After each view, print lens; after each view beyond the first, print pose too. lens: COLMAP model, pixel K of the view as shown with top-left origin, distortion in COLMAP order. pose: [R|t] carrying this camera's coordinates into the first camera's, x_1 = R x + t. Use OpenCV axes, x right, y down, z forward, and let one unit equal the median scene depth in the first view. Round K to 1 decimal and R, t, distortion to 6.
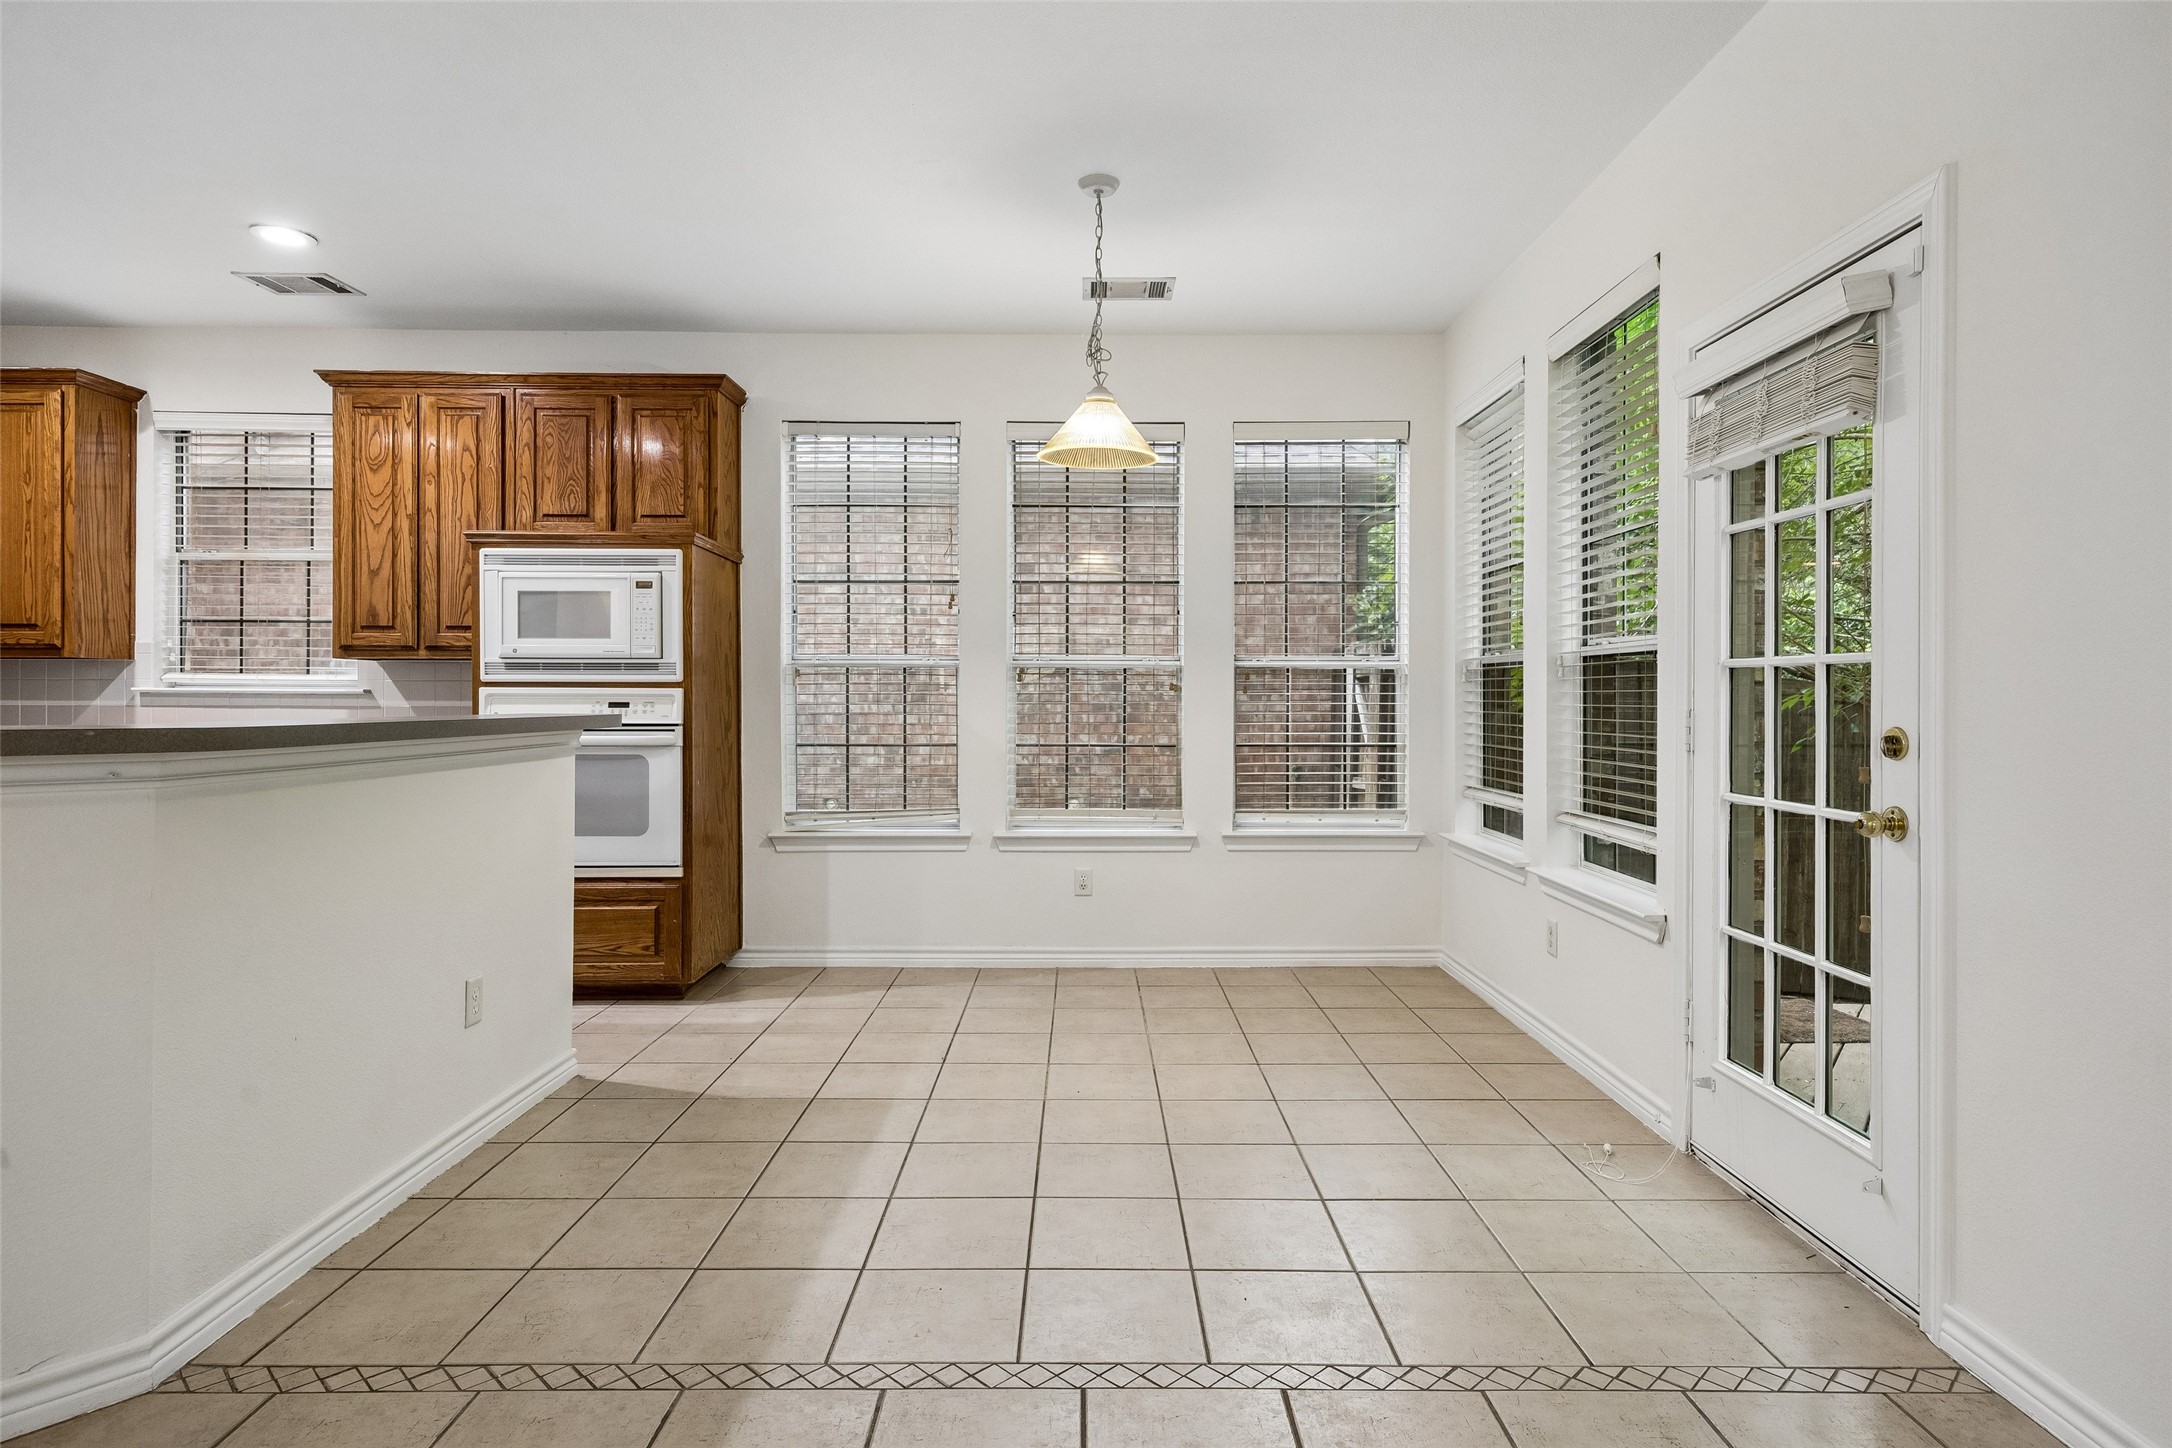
lens RADIAL K [[1137.2, 0, 1095.4], [0, 1137.2, 706.3], [0, 0, 1]] dist [0.005694, -0.001621]
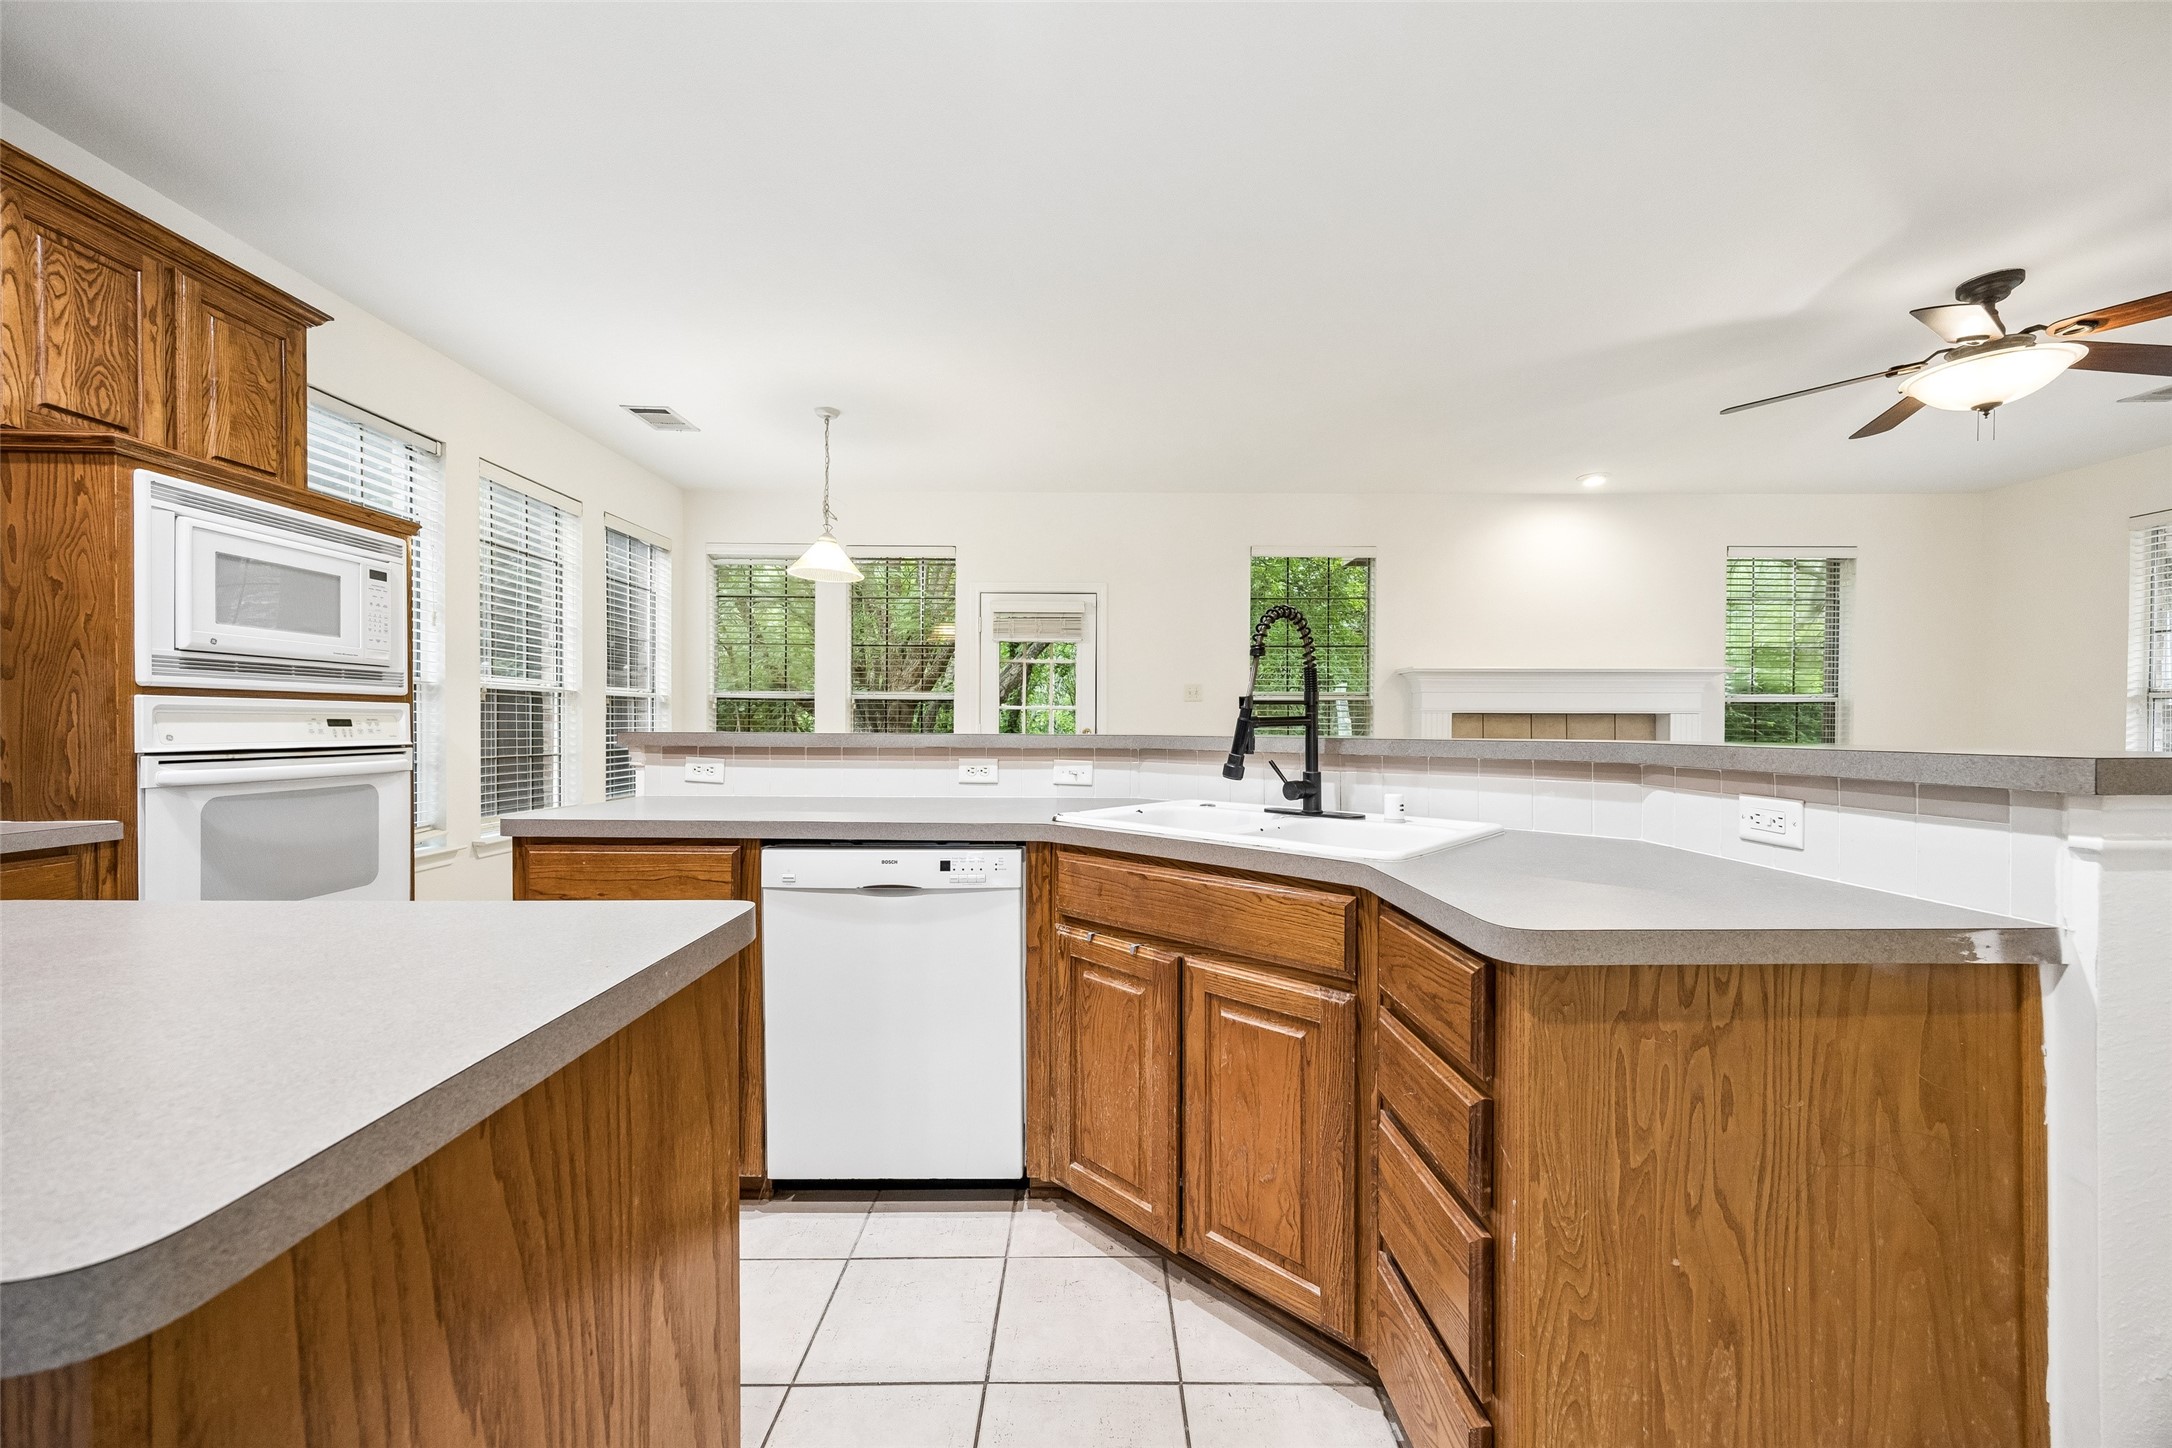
lens RADIAL K [[830.9, 0, 1104.0], [0, 830.9, 717.1], [0, 0, 1]] dist [0.003361, 0.001386]
pose [[-0.002310, 0.003547, 0.999991, -0.924530], [0.000404, 0.999994, -0.003546, -0.002726], [-0.999997, 0.000396, -0.002311, 0.448849]]
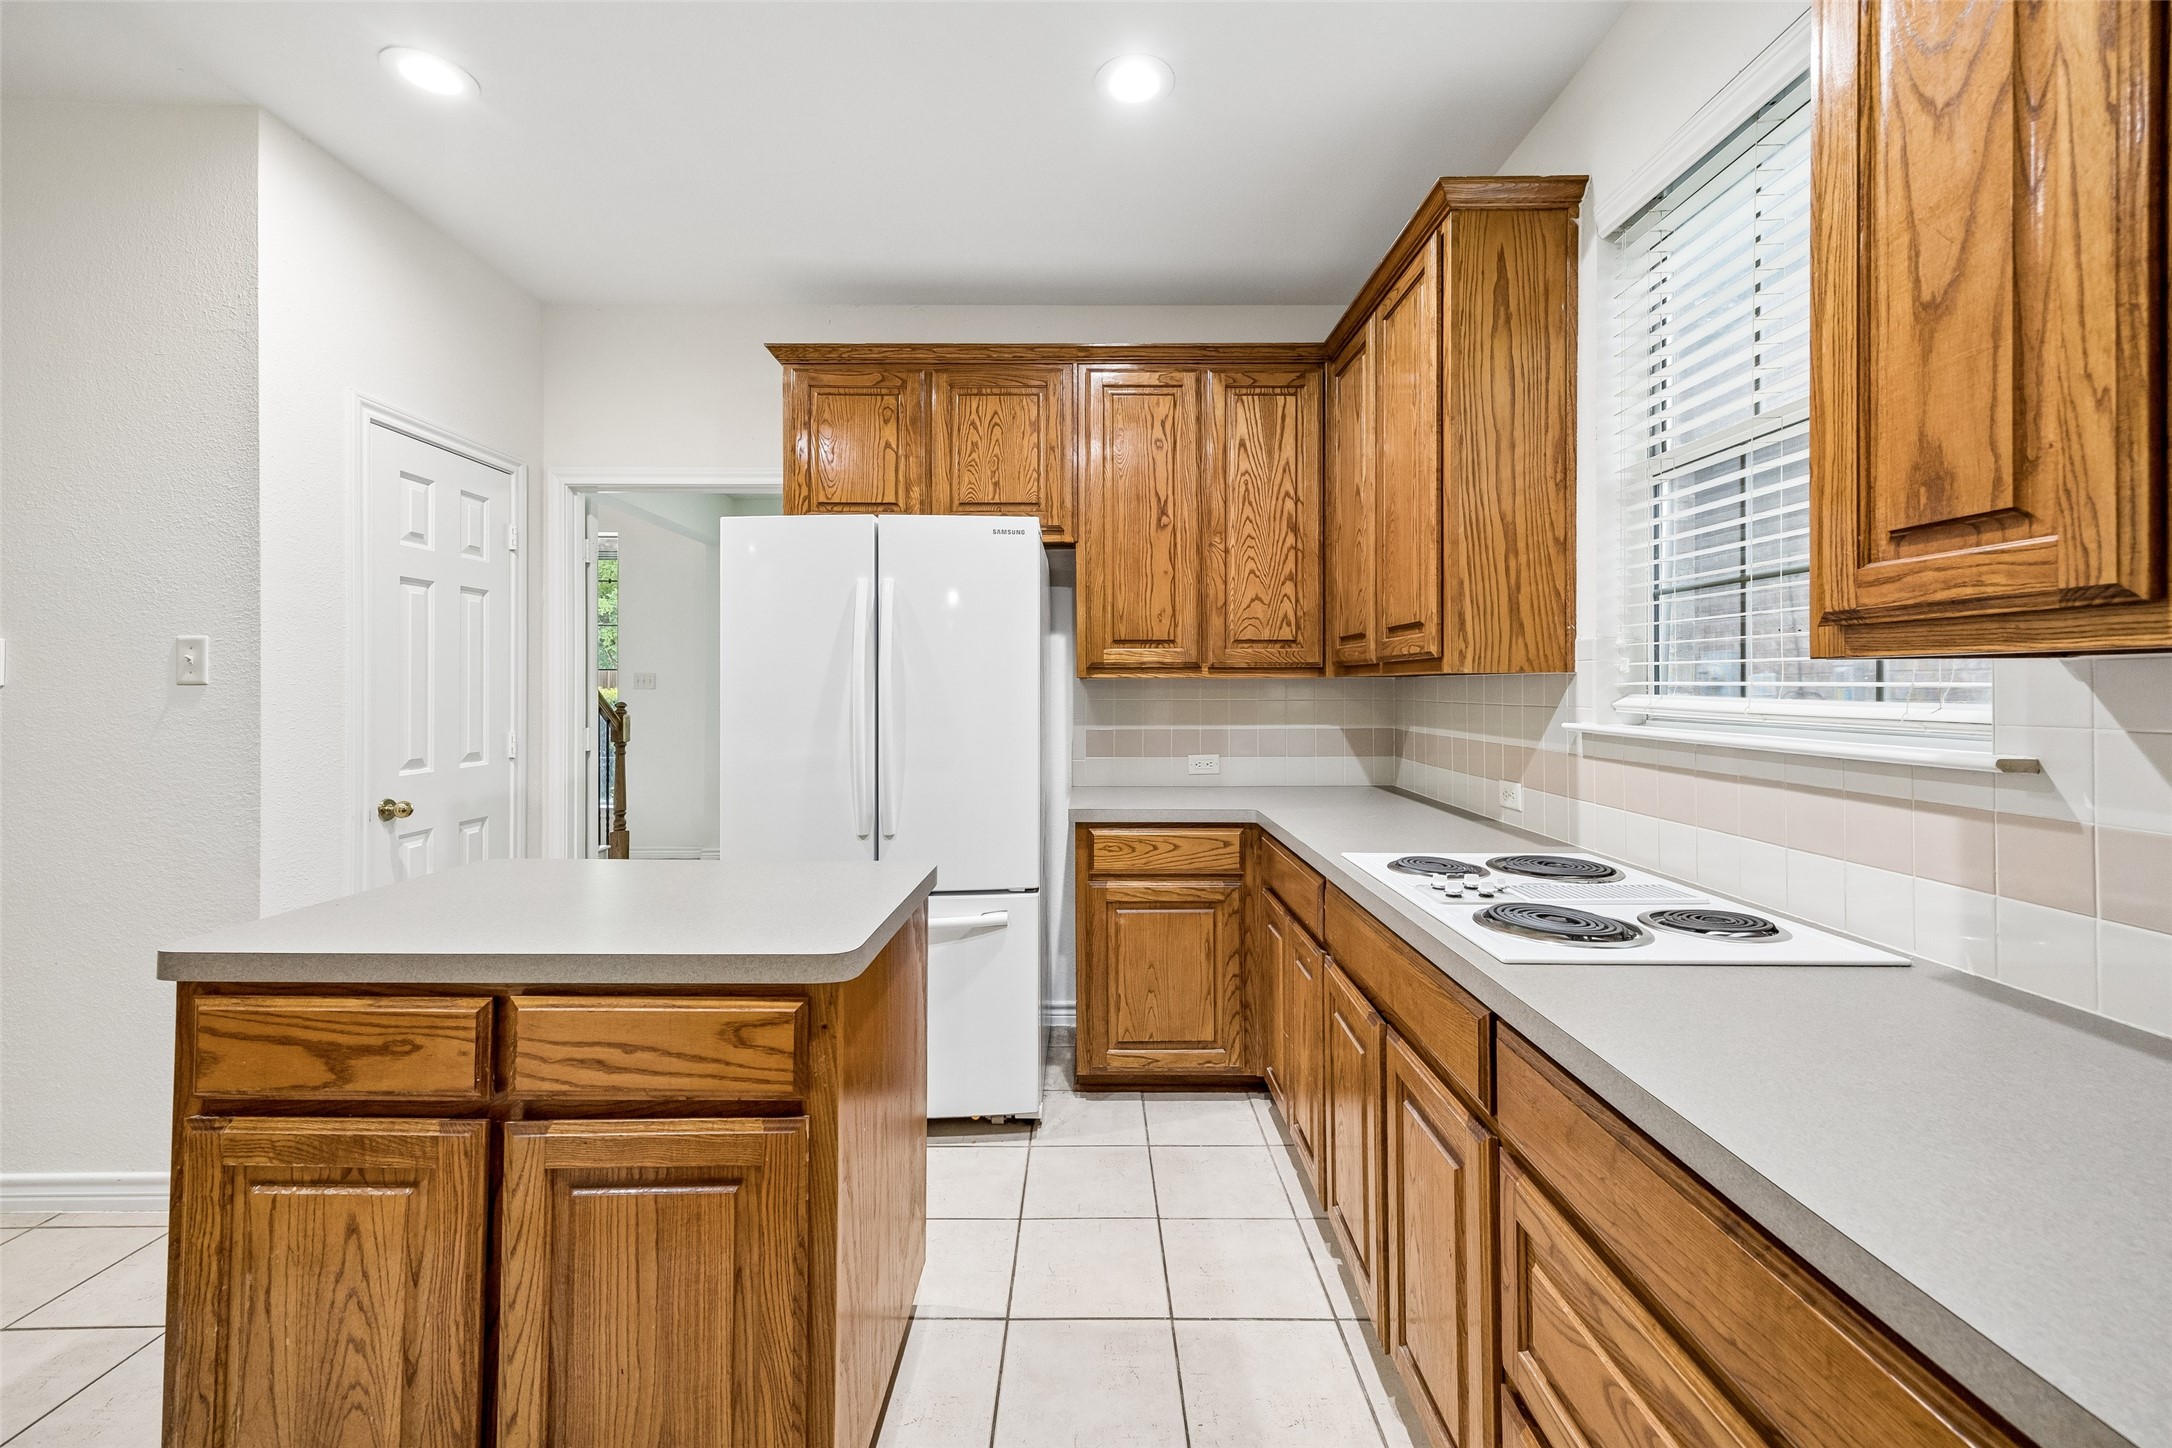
lens RADIAL K [[882.1, 0, 1090.3], [0, 882.1, 677.5], [0, 0, 1]] dist [0.046816, -0.000264]
pose [[-0.011750, -0.015341, -0.999813, -0.429793], [-0.001947, 0.999881, -0.015319, -0.033038], [0.999929, 0.001767, -0.011778, 0.817865]]
